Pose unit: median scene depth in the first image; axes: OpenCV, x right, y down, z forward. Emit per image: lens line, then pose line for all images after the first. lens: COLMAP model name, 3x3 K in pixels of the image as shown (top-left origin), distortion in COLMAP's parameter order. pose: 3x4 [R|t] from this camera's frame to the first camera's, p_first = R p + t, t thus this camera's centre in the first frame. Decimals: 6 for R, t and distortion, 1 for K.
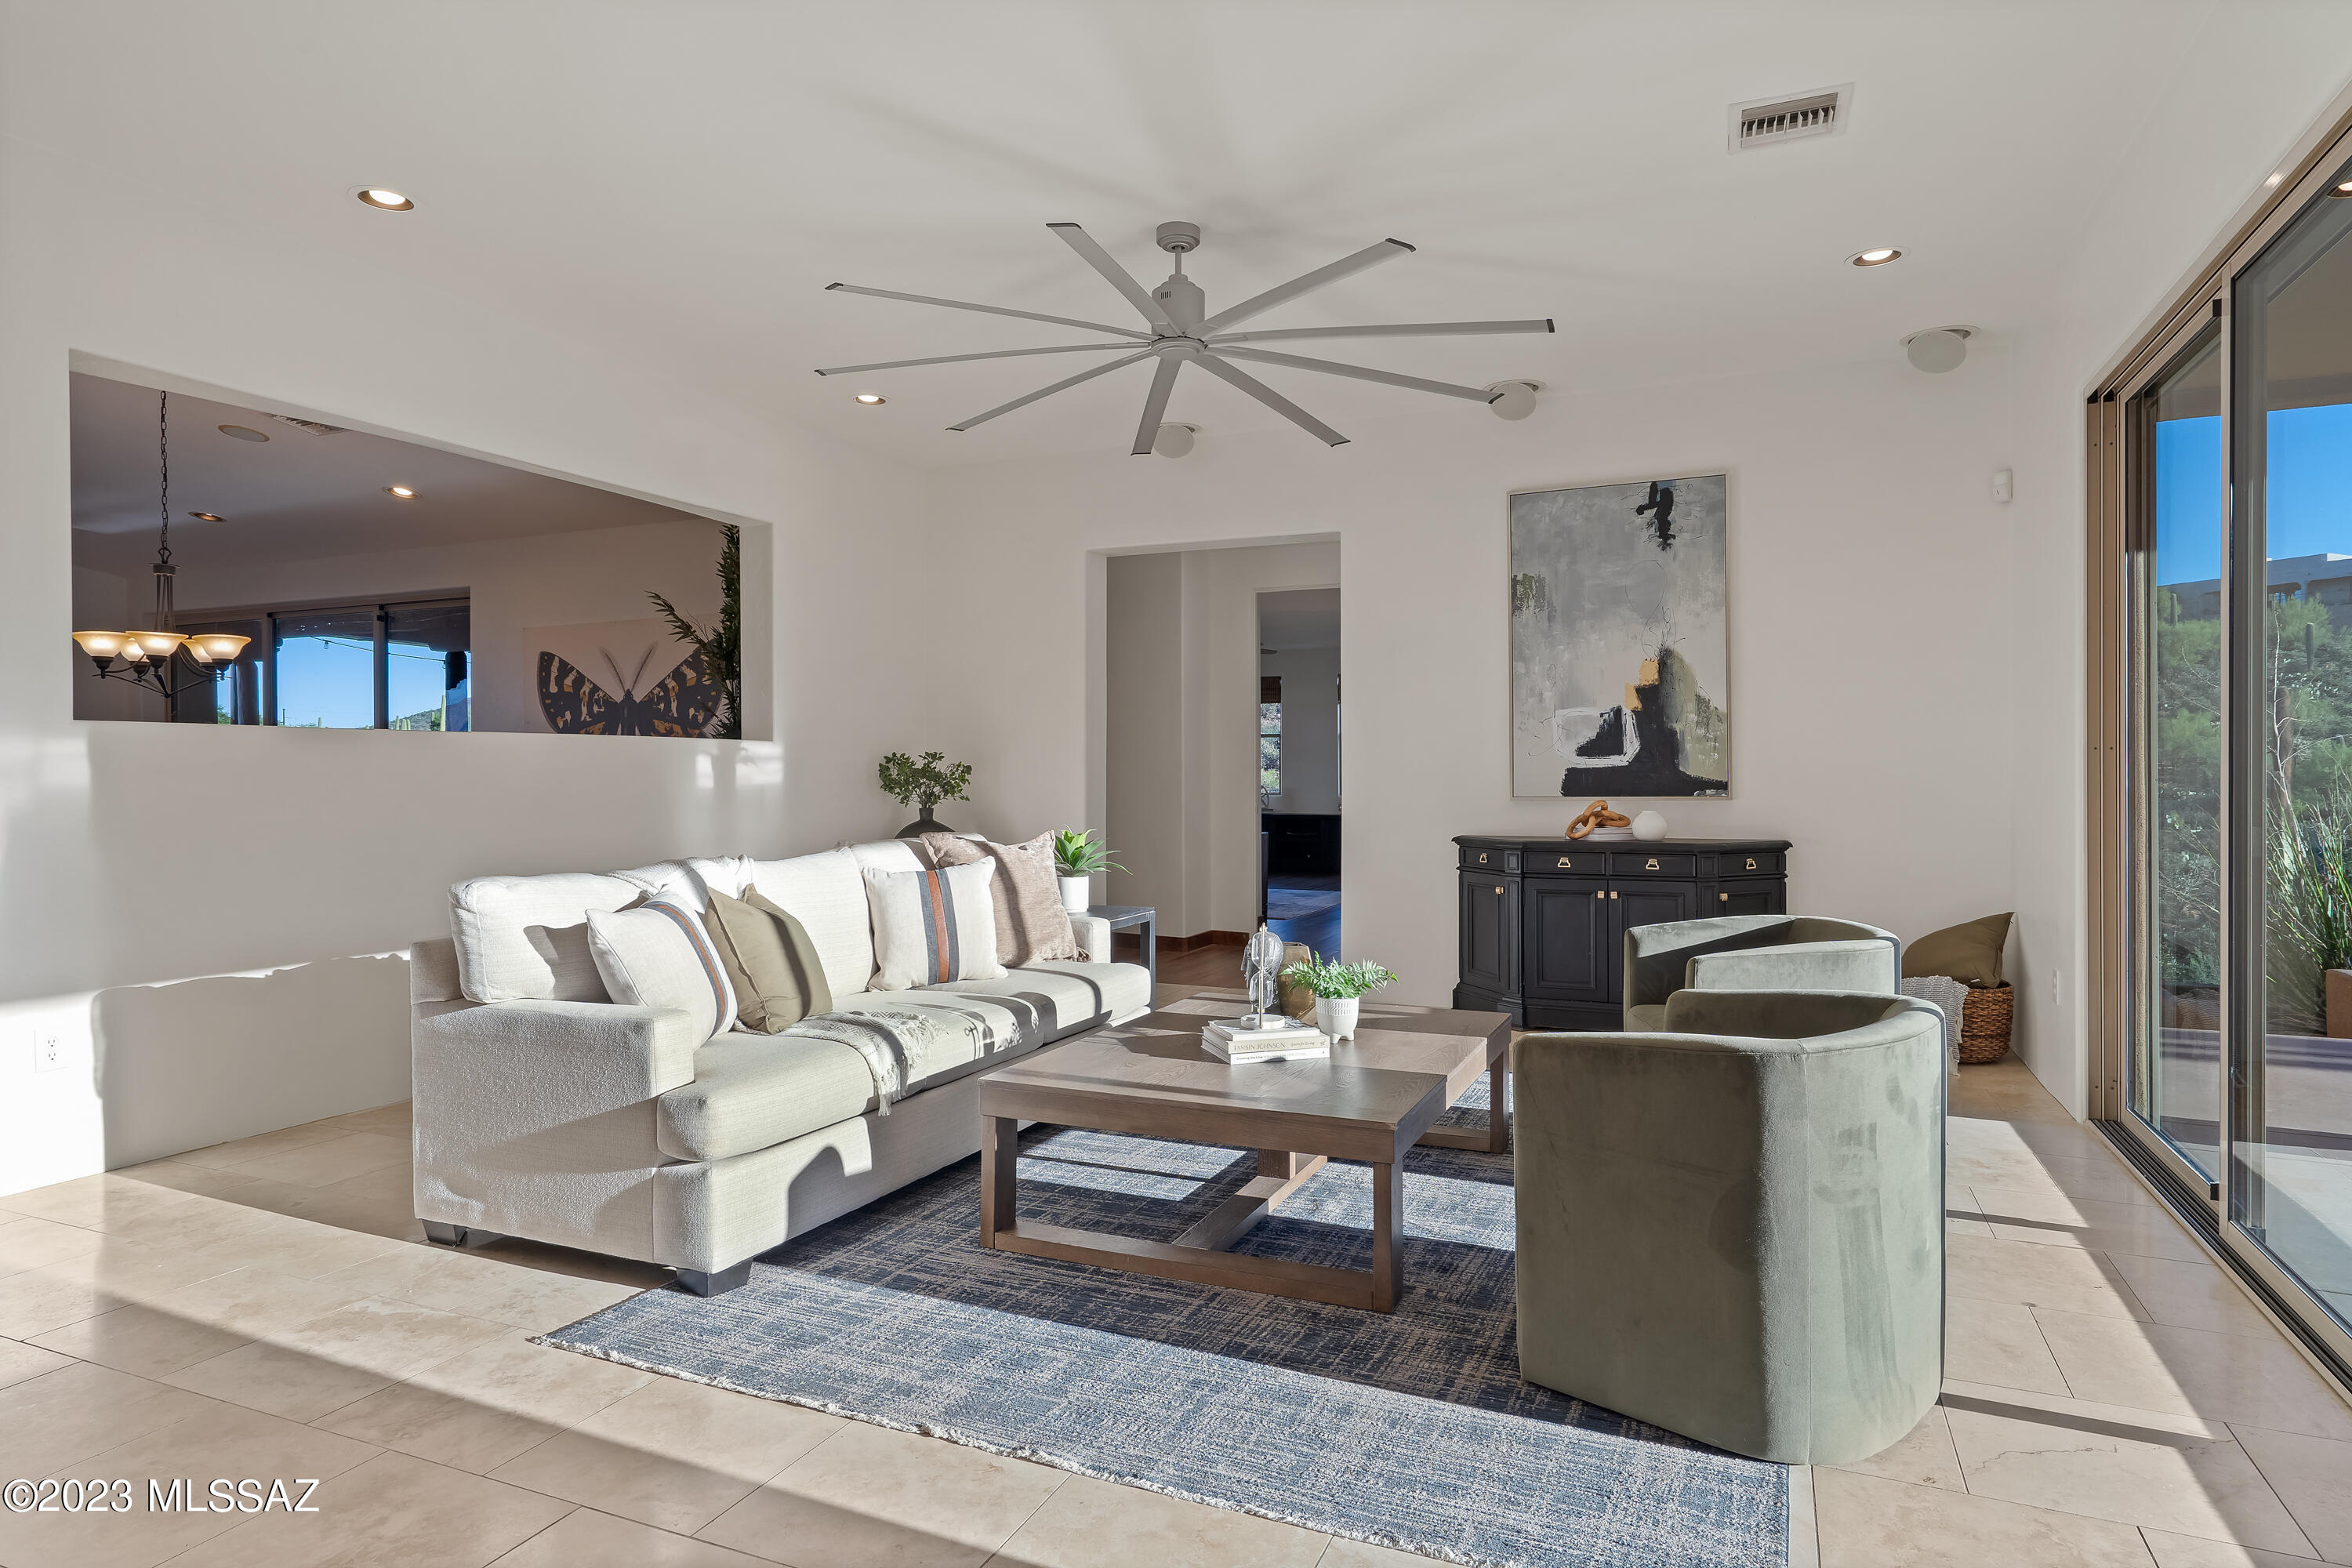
lens RADIAL K [[1325.9, 0, 1195.1], [0, 1325.9, 785.0], [0, 0, 1]] dist [0.001053, 0.002874]
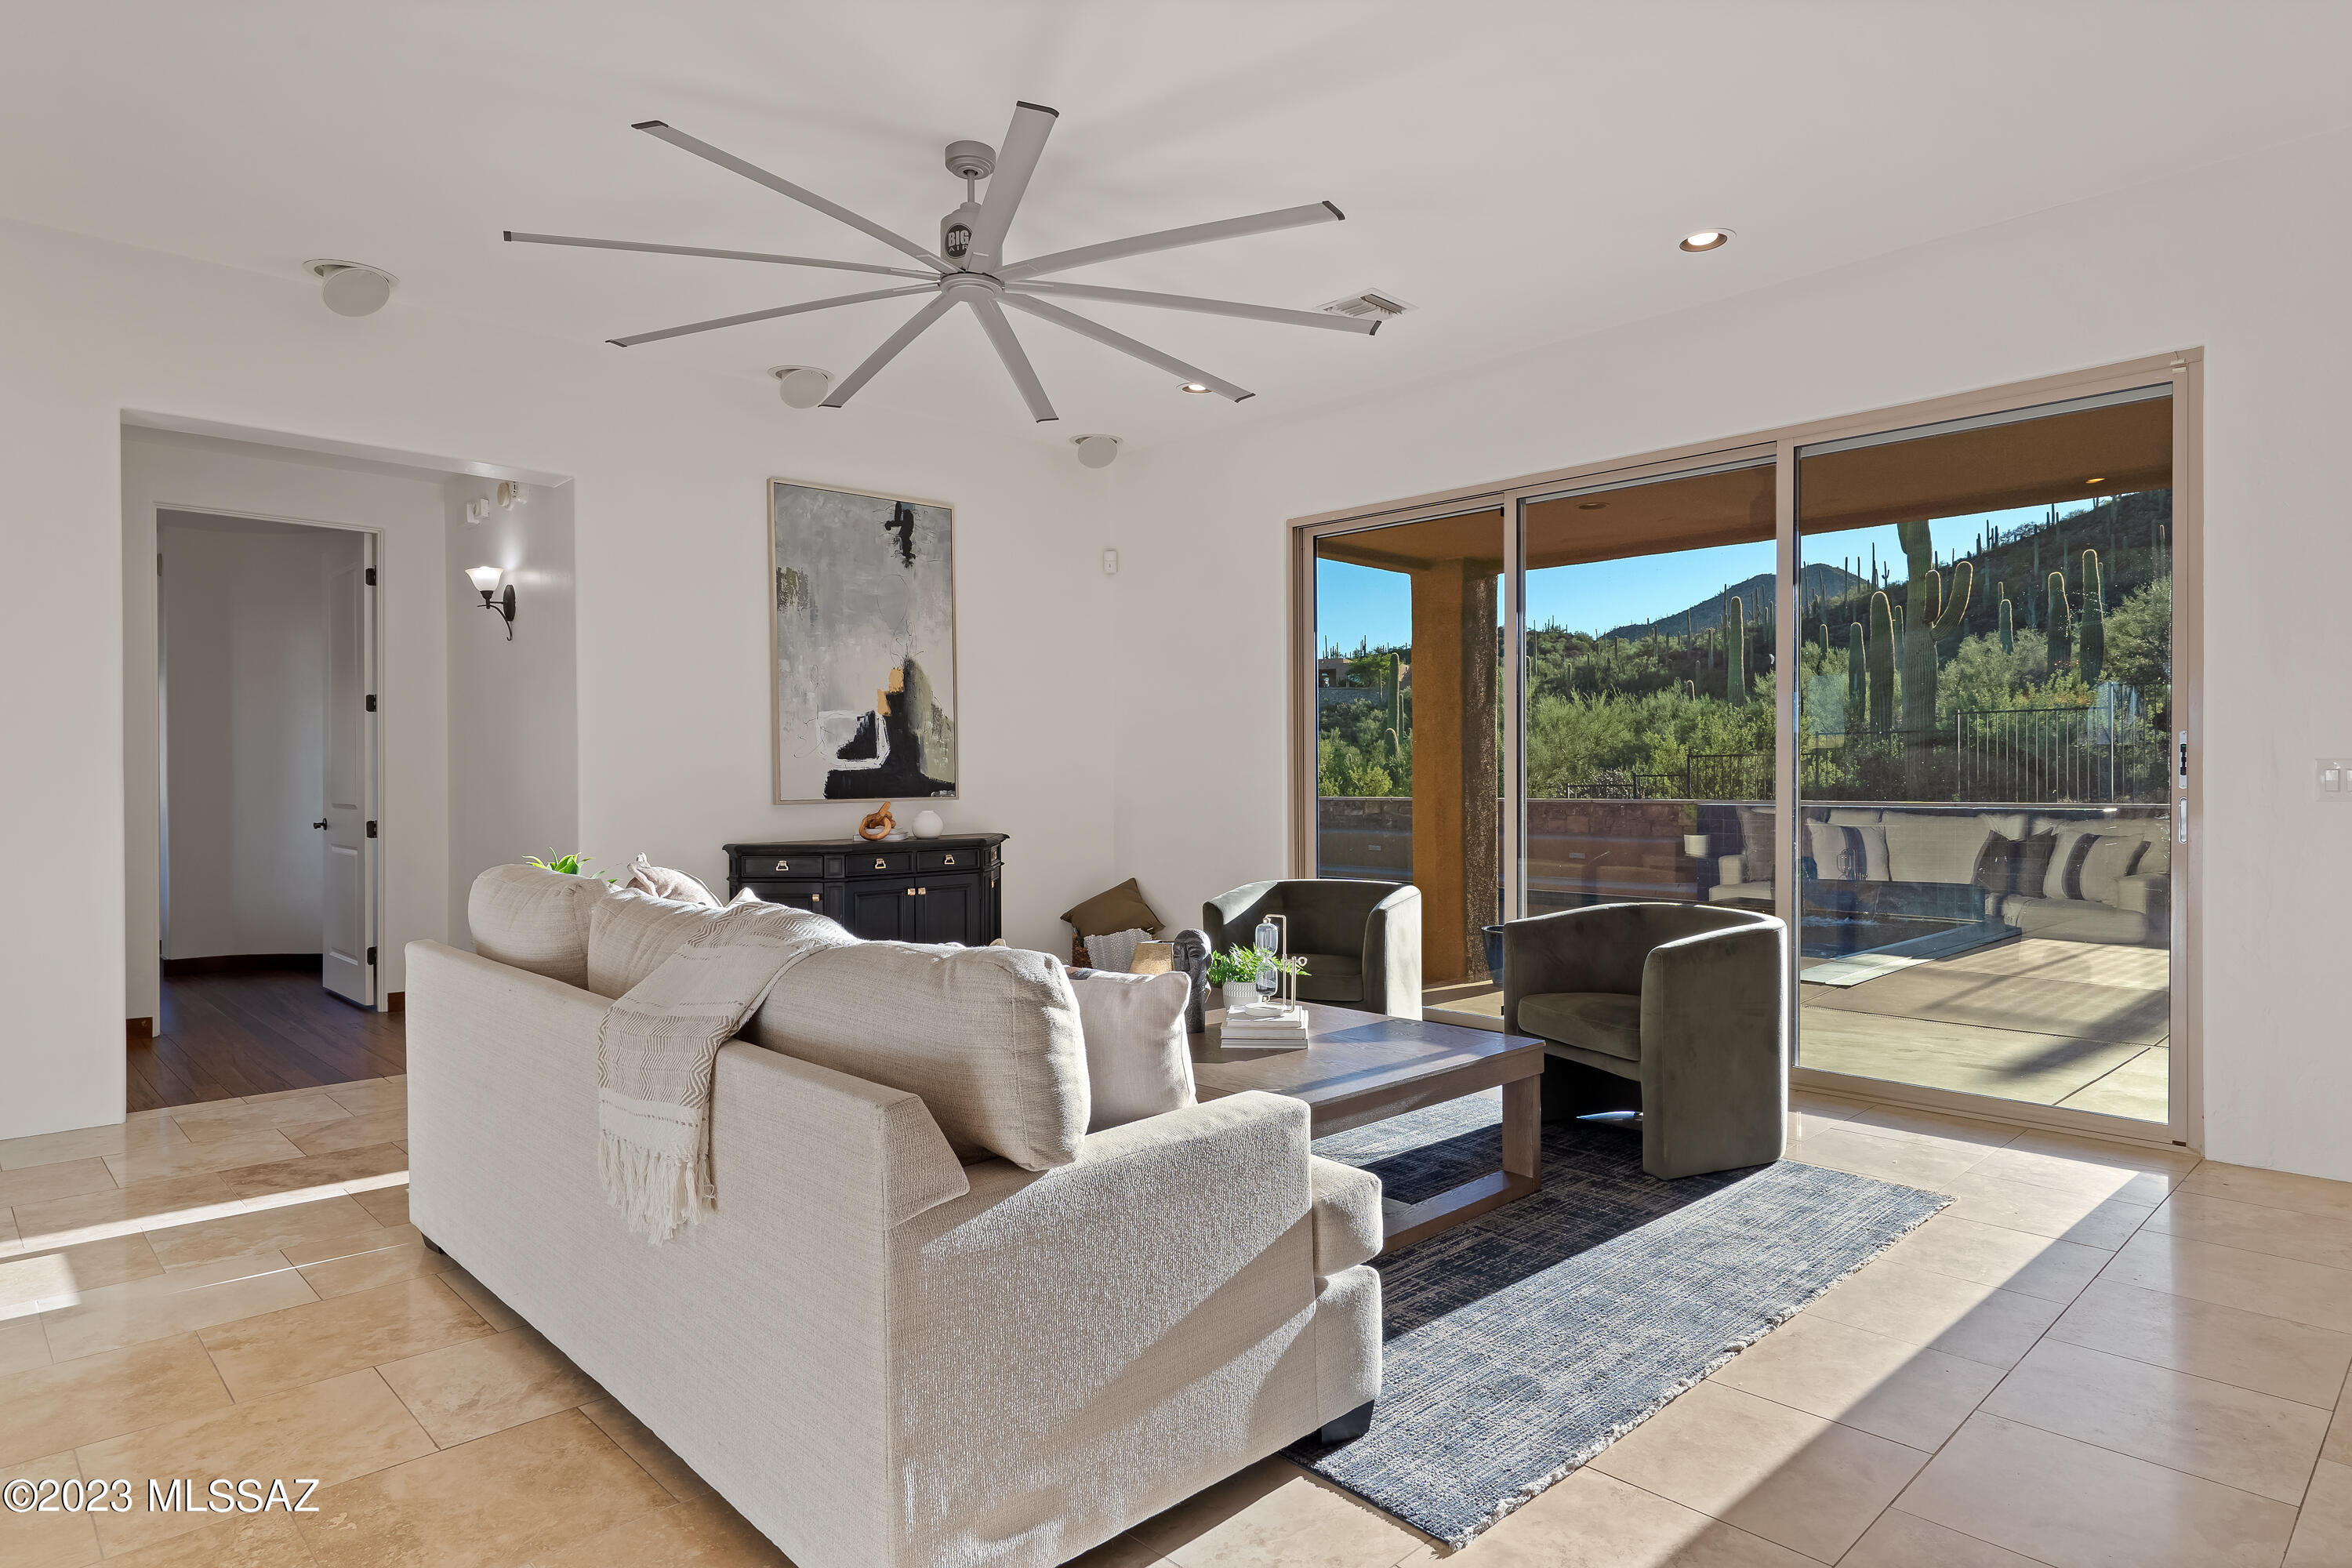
lens RADIAL K [[1325.9, 0, 1185.2], [0, 1325.9, 780.5], [0, 0, 1]] dist [0.001053, 0.002874]
pose [[0.384547, -0.002683, 0.923102, -0.547018], [0.012180, 0.999923, -0.002167, 0.000033], [-0.923025, 0.012077, 0.384550, 0.381636]]
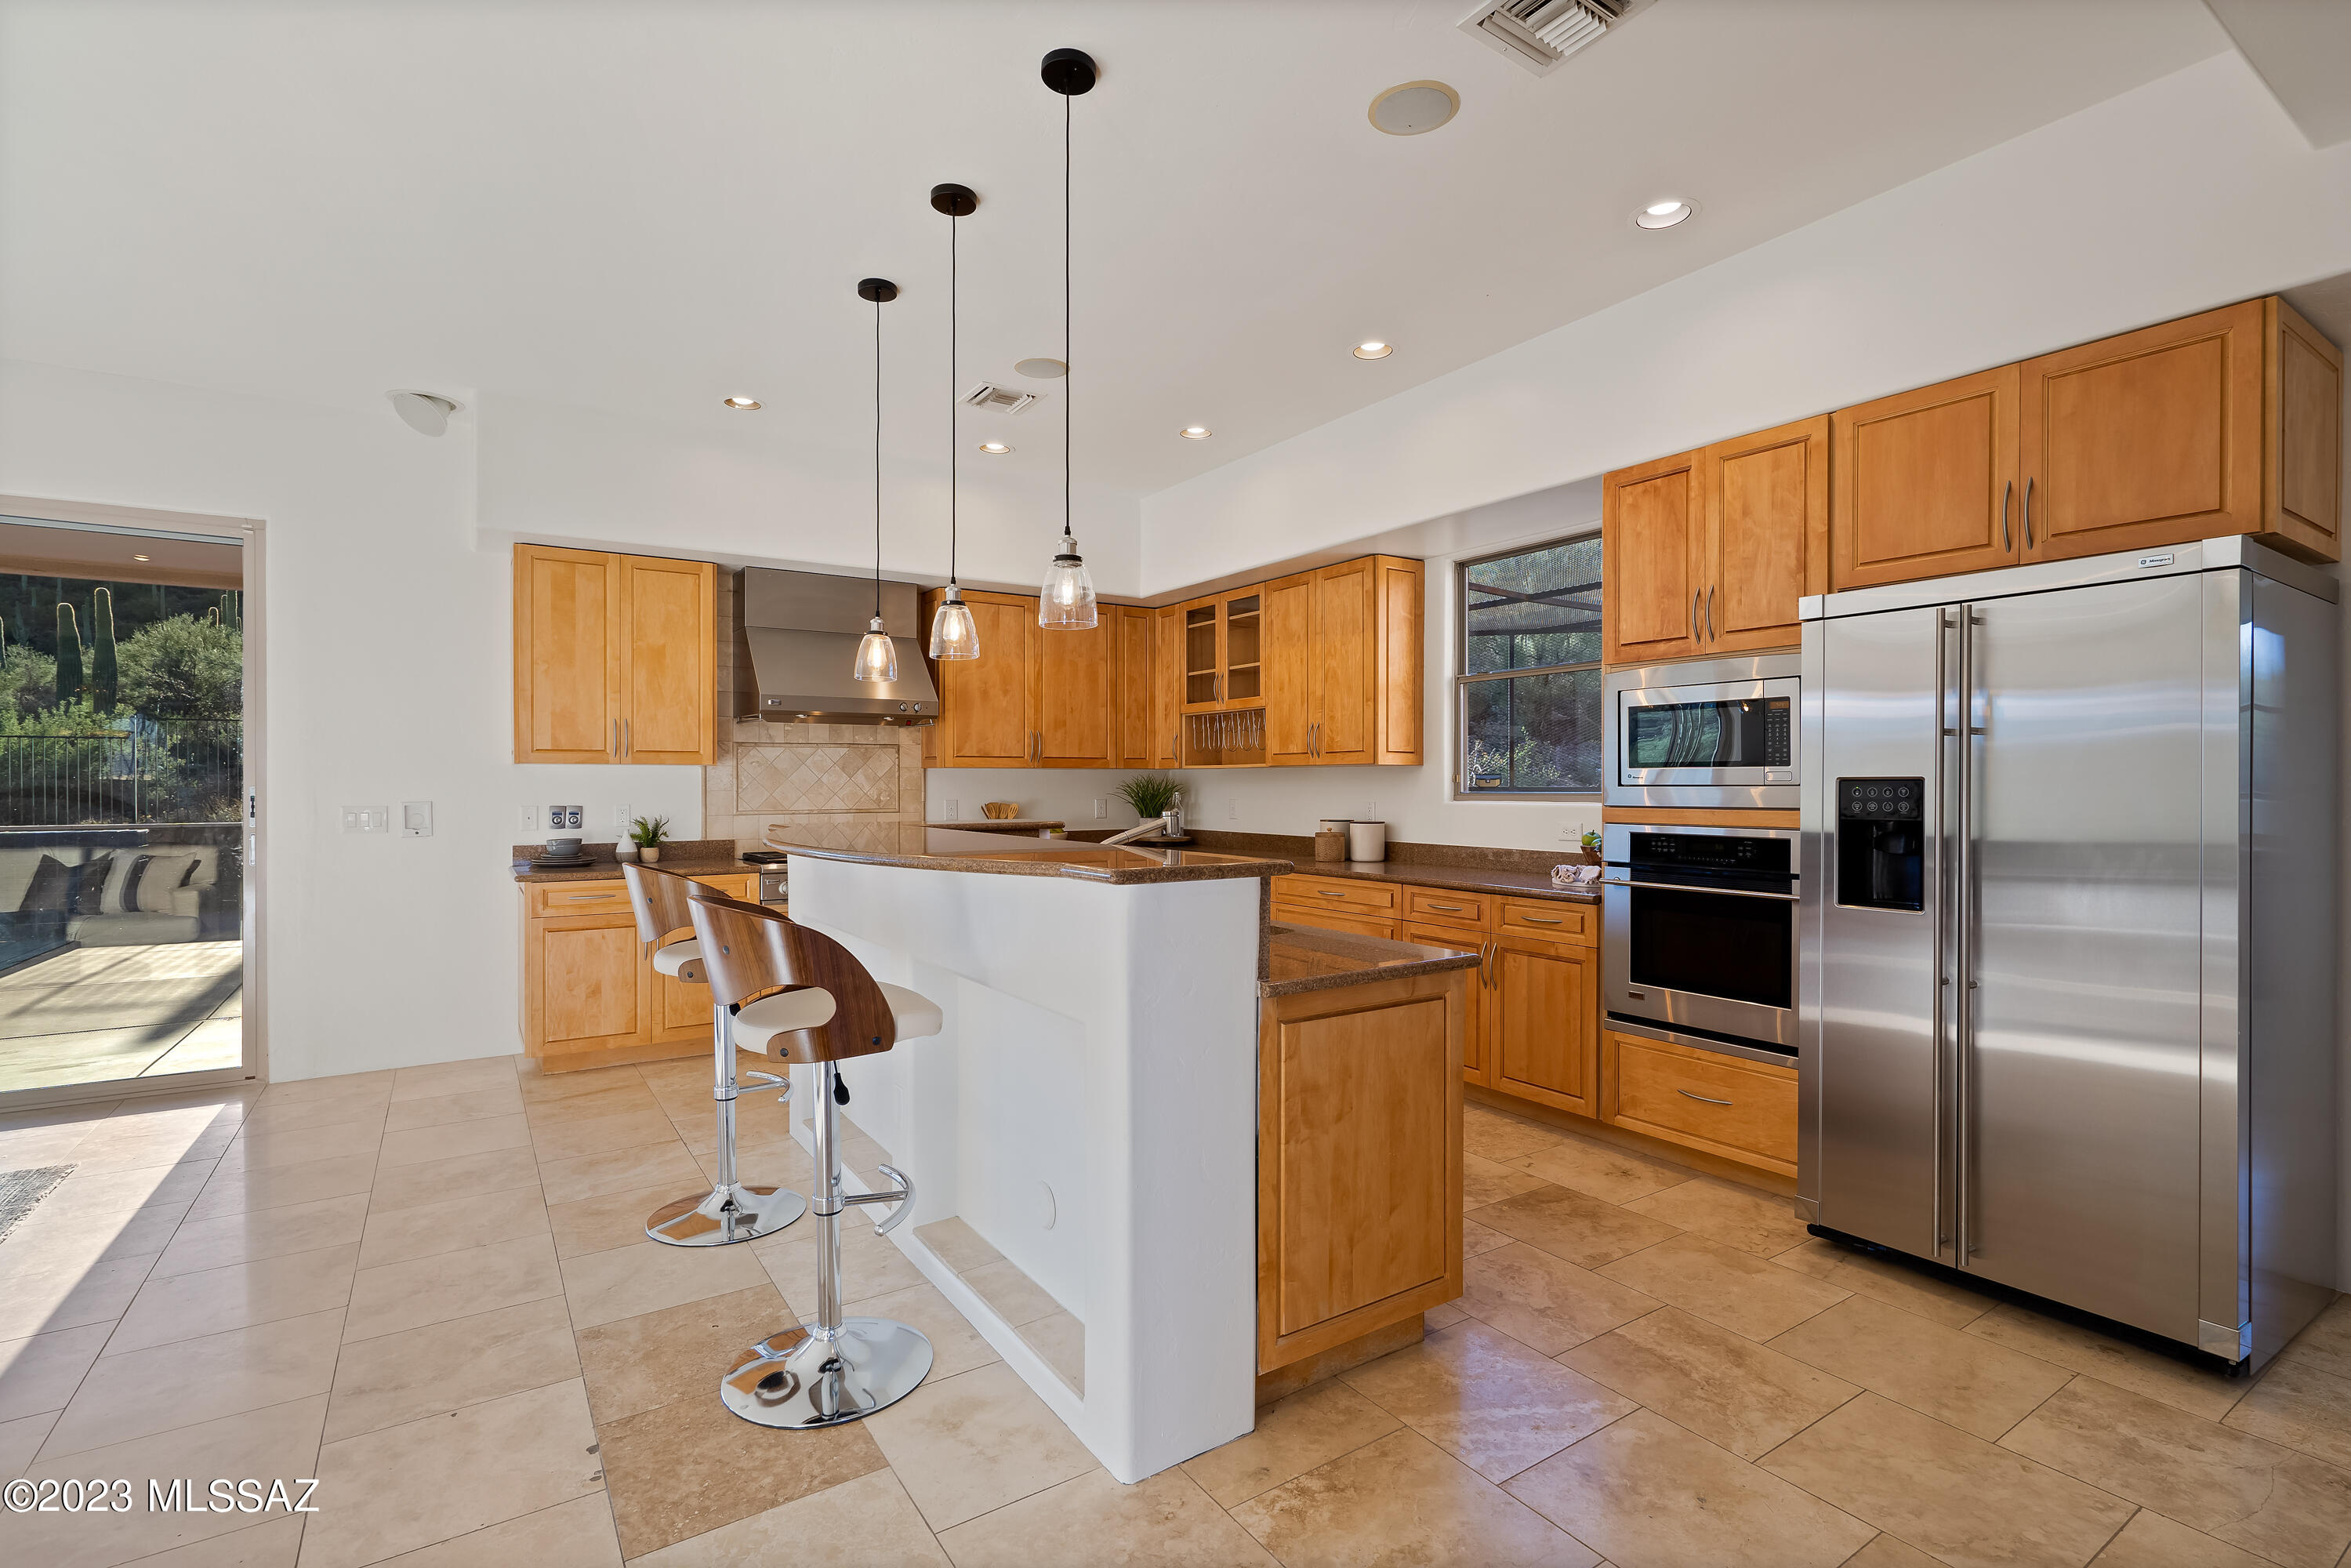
lens RADIAL K [[1084.8, 0, 1183.5], [0, 1084.8, 790.4], [0, 0, 1]] dist [-0.005163, 0.001823]
pose [[-0.841284, -0.001212, 0.540593, -0.708614], [0.007509, 0.999875, 0.013928, -0.022479], [-0.540542, 0.015777, -0.841169, 0.462446]]
